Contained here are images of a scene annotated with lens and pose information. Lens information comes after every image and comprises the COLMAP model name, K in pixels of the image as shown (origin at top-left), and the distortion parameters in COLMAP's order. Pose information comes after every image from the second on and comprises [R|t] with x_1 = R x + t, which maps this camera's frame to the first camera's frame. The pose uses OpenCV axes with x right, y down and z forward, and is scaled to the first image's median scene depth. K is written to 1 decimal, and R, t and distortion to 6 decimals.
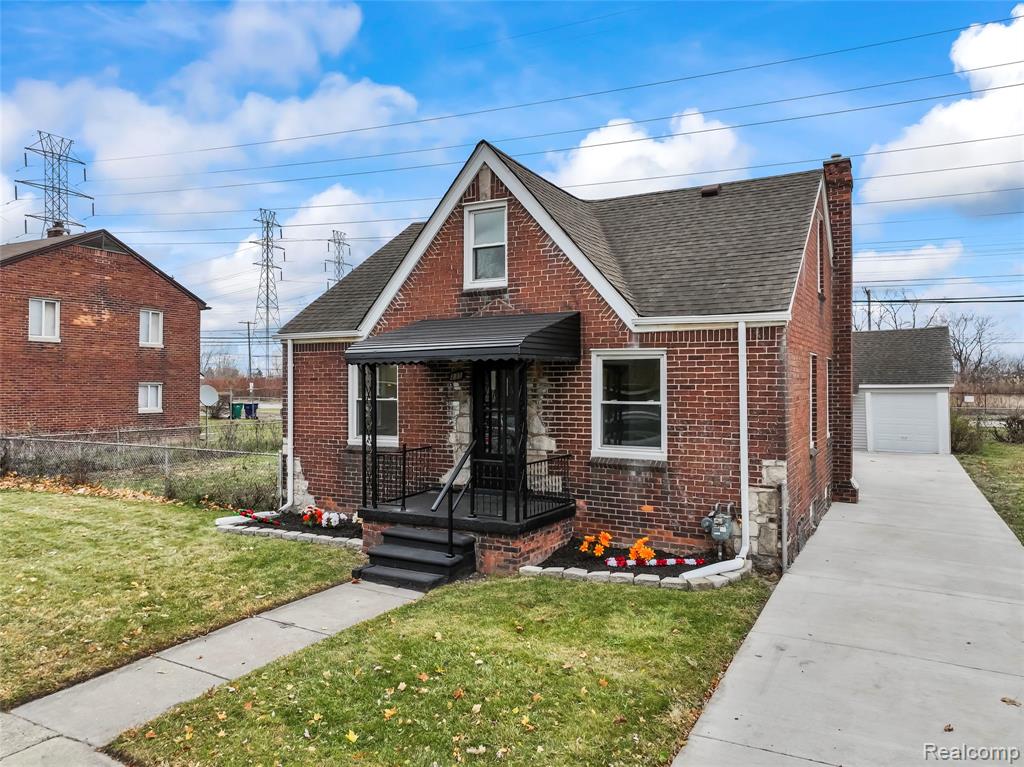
lens RADIAL K [[735.9, 0, 527.1], [0, 735.9, 370.6], [0, 0, 1]] dist [-0.008708, -0.006814]
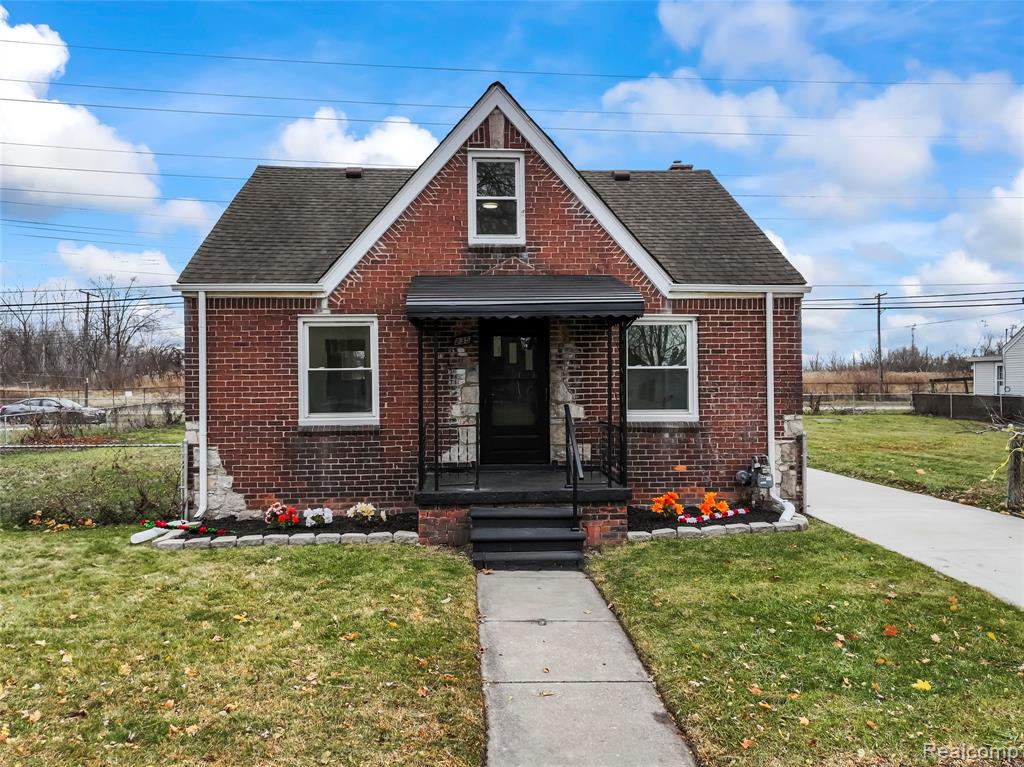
lens RADIAL K [[735.9, 0, 527.1], [0, 735.9, 370.6], [0, 0, 1]] dist [-0.008708, -0.006814]
pose [[0.847291, 0.001449, 0.531128, -0.533038], [-0.002136, 0.999997, 0.000680, 0.045577], [-0.531125, -0.001710, 0.847291, 0.216646]]
